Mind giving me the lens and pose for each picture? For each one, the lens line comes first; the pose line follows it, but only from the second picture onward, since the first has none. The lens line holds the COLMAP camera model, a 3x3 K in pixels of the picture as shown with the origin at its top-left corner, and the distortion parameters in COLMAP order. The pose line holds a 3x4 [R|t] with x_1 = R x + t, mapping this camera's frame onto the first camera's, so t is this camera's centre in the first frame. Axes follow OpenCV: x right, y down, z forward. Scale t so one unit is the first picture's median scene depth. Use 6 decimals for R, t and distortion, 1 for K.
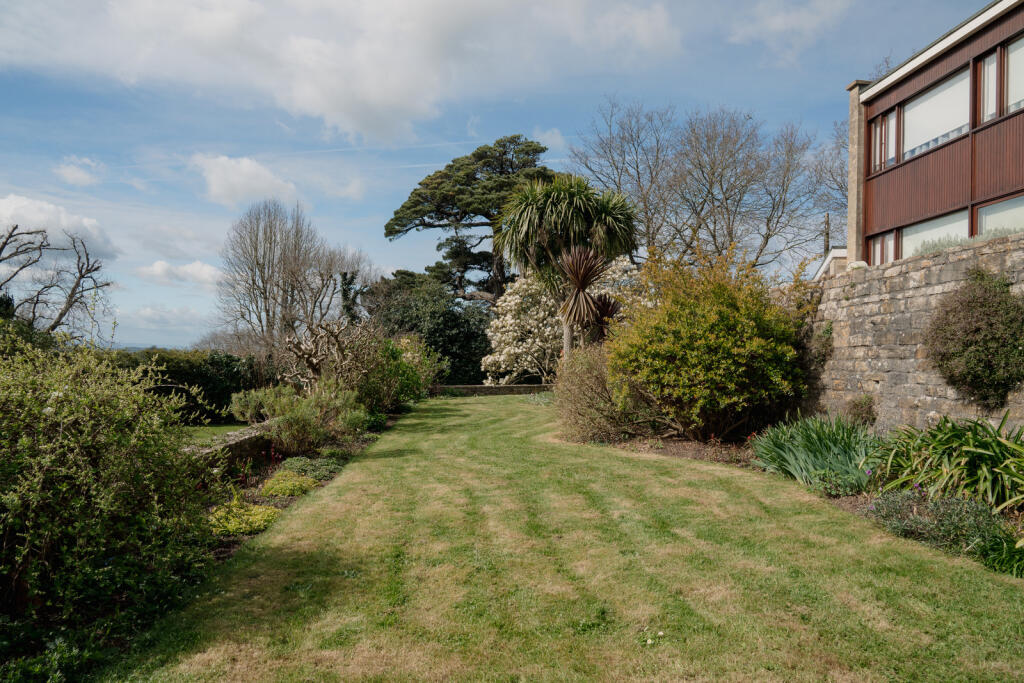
lens RADIAL K [[674.6, 0, 512.0], [0, 674.6, 341.5], [0, 0, 1]] dist [-0.002775, 0.000018]
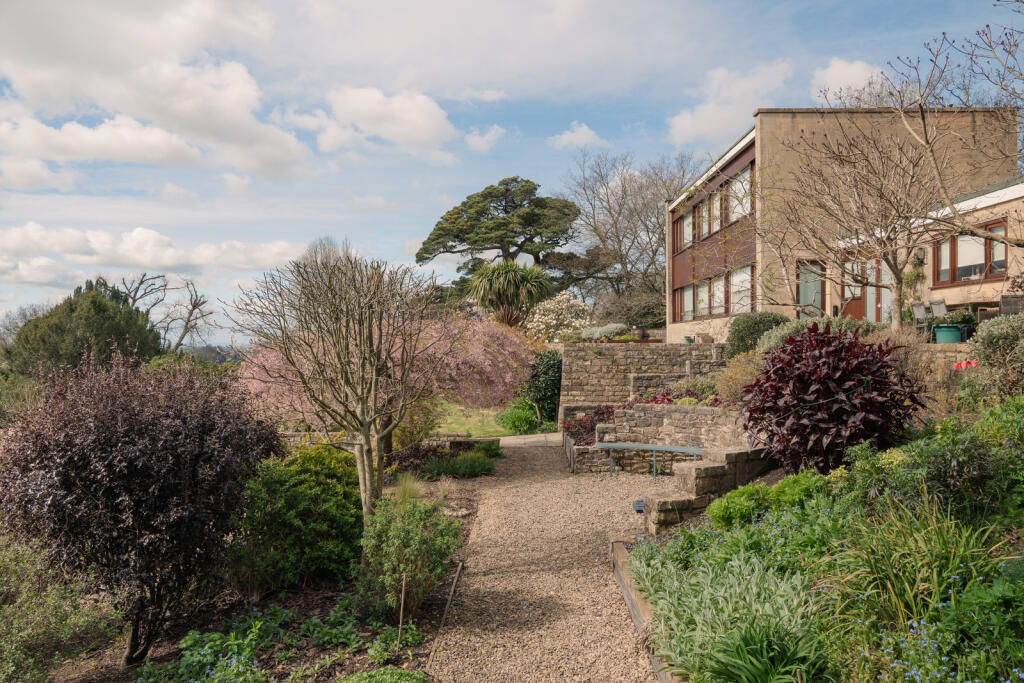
lens RADIAL K [[728.2, 0, 512.0], [0, 728.2, 341.5], [0, 0, 1]] dist [0.002716, 0.000662]
pose [[0.995083, -0.046044, -0.087686, 0.114295], [0.048482, 0.998489, 0.025888, -0.038381], [0.086362, -0.030012, 0.995812, -0.386347]]
